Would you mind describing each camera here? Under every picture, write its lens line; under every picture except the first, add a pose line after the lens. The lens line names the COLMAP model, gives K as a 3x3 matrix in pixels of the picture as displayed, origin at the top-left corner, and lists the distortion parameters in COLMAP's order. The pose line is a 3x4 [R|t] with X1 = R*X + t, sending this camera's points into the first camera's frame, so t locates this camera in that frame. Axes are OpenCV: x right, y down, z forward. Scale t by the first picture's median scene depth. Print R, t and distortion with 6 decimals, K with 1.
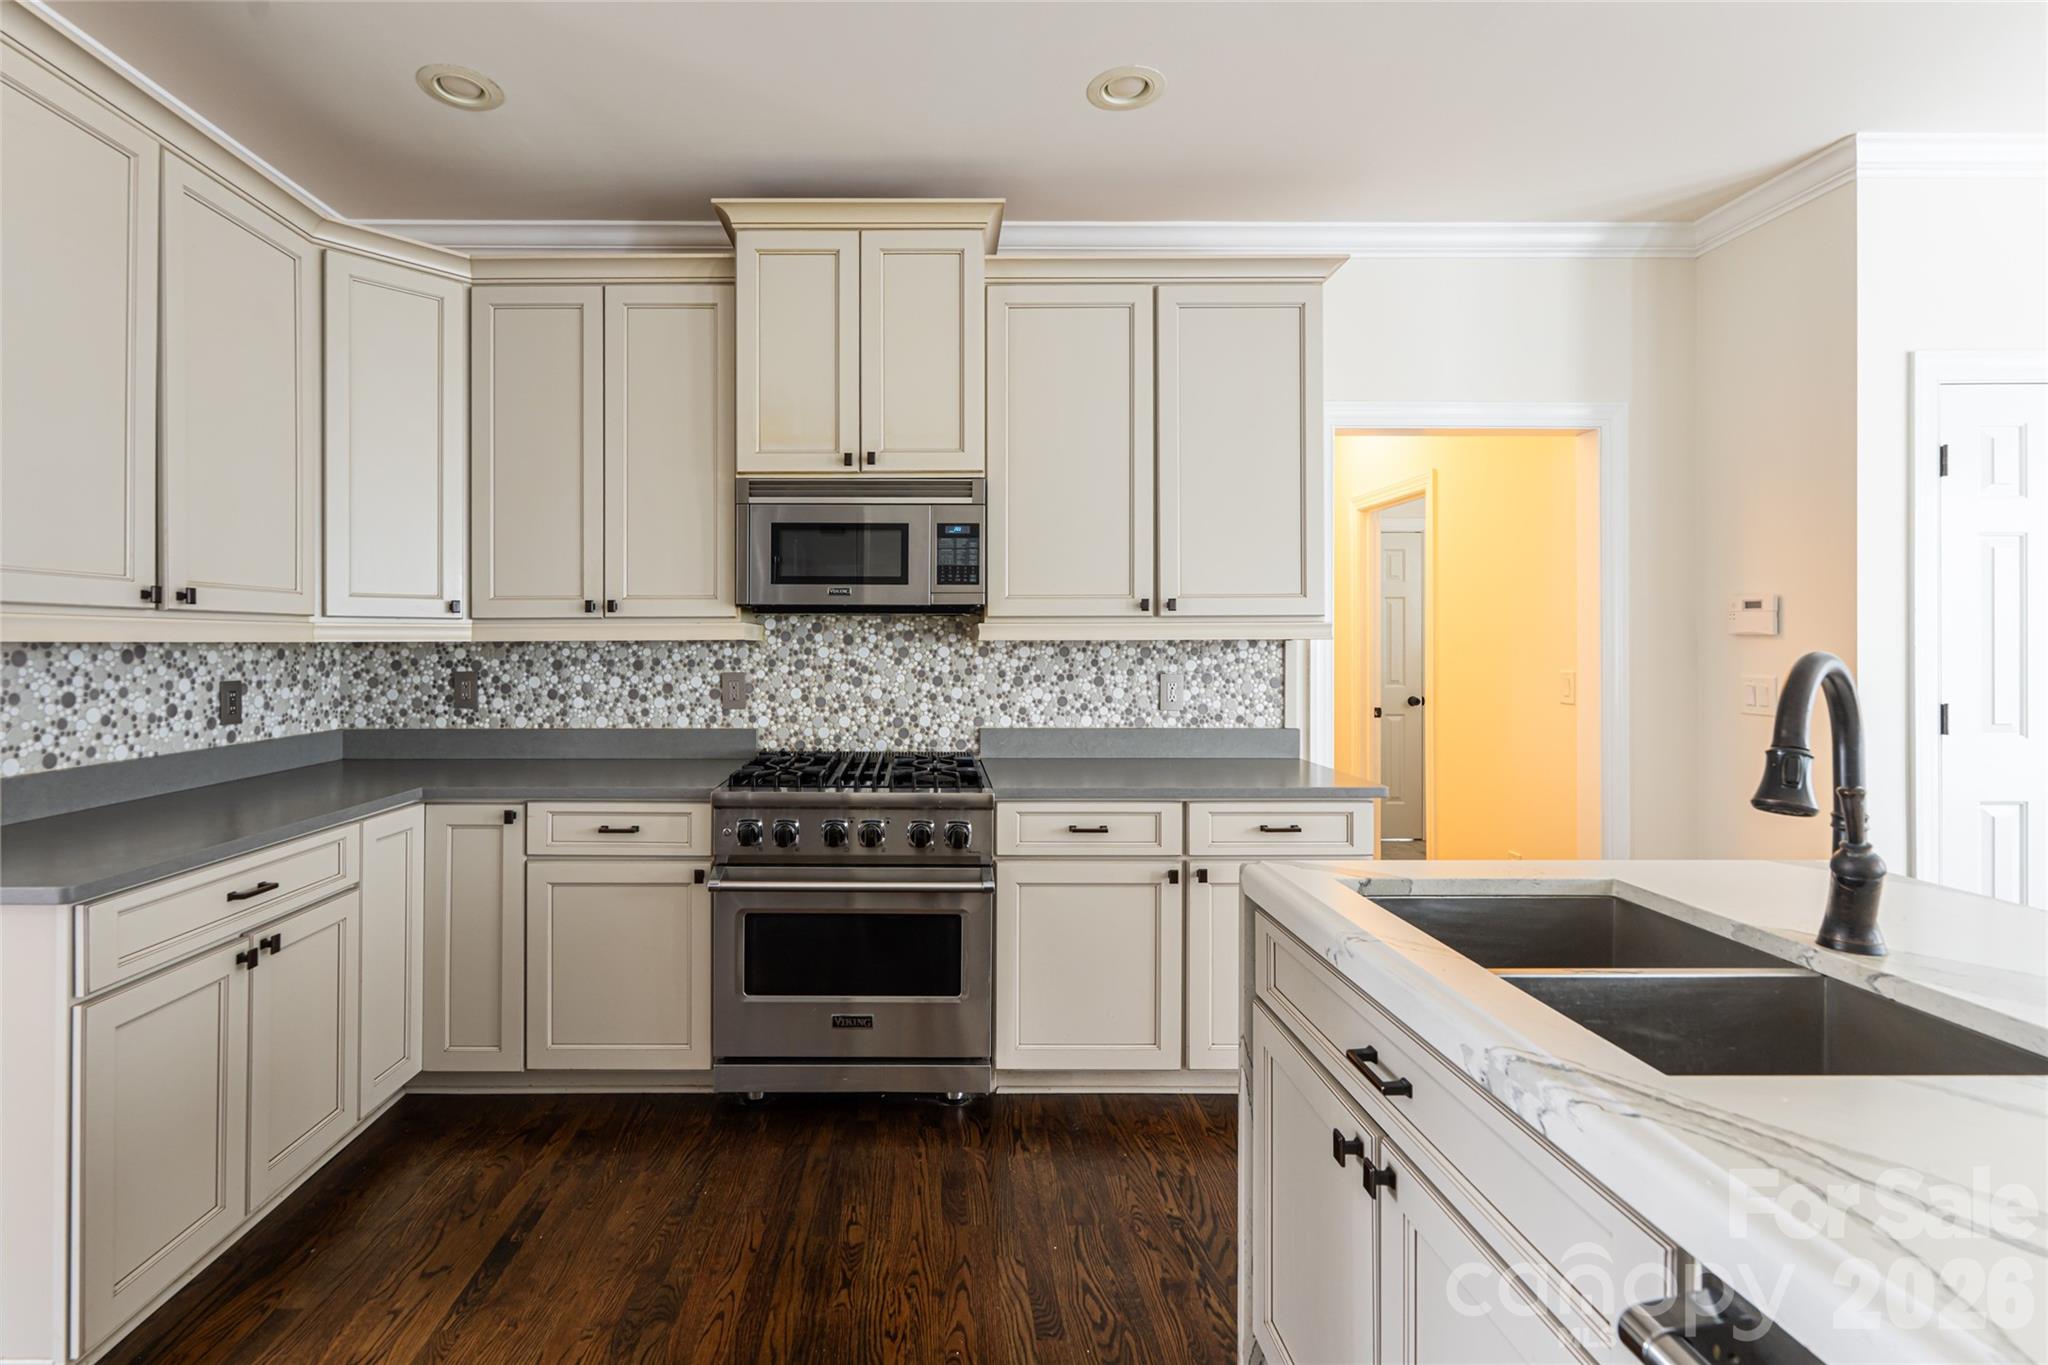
lens RADIAL K [[924.5, 0, 934.3], [0, 924.5, 642.9], [0, 0, 1]] dist [-0.000942, 0.000072]
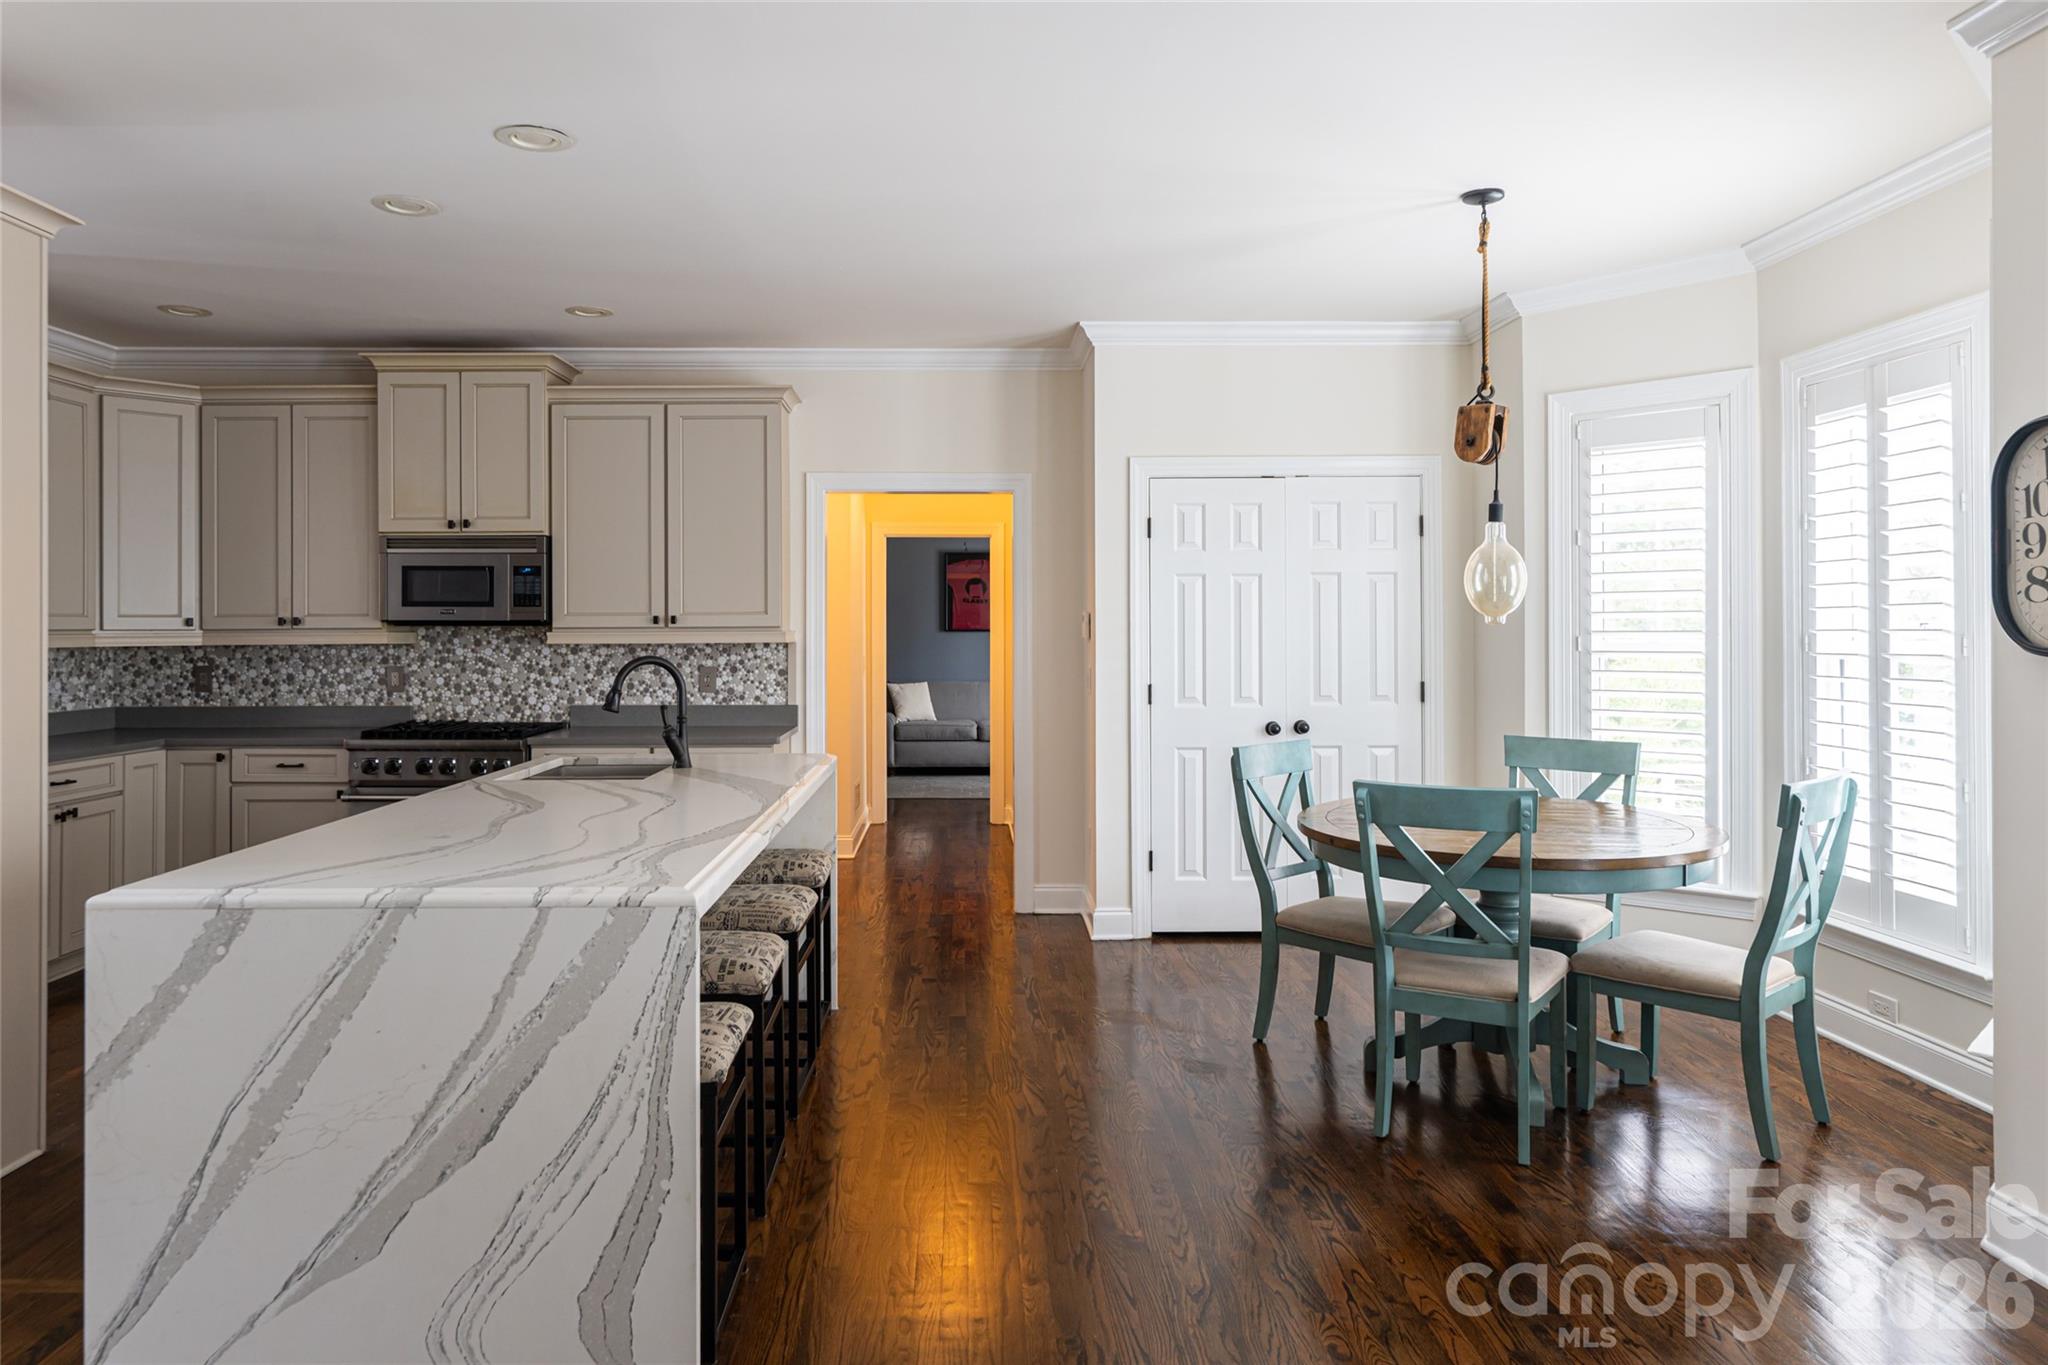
lens RADIAL K [[1287.6, 0, 977.8], [0, 1287.6, 628.5], [0, 0, 1]] dist [-0.002554, -0.000319]
pose [[0.999907, -0.001675, 0.013568, 0.642431], [0.001680, 0.999999, -0.000356, -0.023123], [-0.013567, 0.000379, 0.999908, -0.969159]]
